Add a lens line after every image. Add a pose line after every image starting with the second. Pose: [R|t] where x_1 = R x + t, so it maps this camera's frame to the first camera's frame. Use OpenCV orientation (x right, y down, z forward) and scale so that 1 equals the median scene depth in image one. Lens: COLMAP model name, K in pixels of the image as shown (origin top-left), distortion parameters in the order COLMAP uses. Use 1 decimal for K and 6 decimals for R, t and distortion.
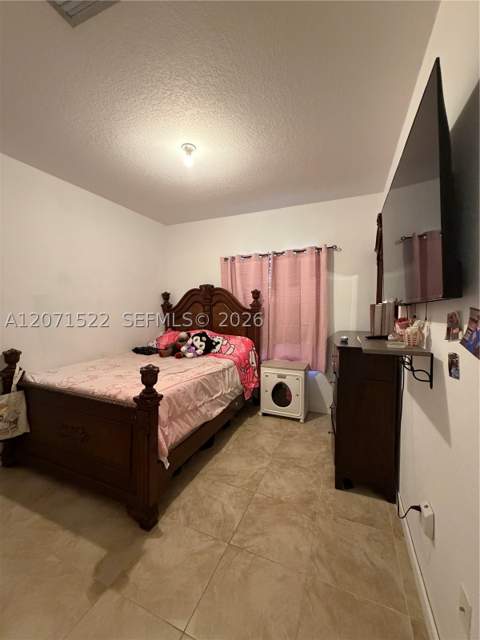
lens RADIAL K [[256.0, 0, 239.7], [0, 256.0, 316.9], [0, 0, 1]] dist [0.000318, 0.000148]
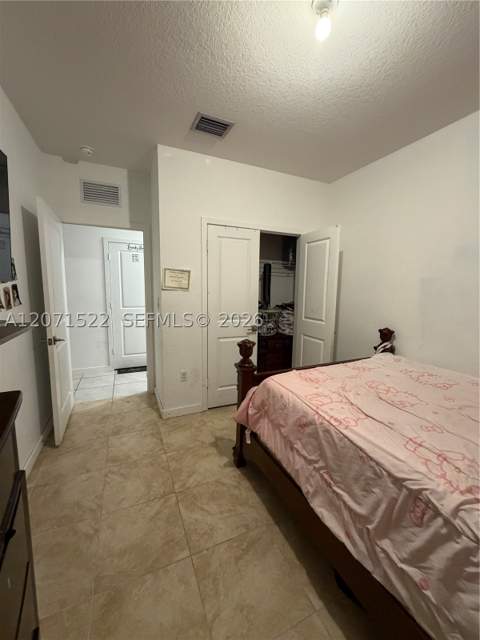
lens RADIAL K [[256.0, 0, 240.3], [0, 256.0, 317.7], [0, 0, 1]] dist [0.000318, 0.000148]
pose [[-0.676779, 0.077212, -0.732126, 0.458319], [-0.041994, 0.988816, 0.143103, -0.068023], [0.734988, 0.127595, -0.665968, 1.580891]]
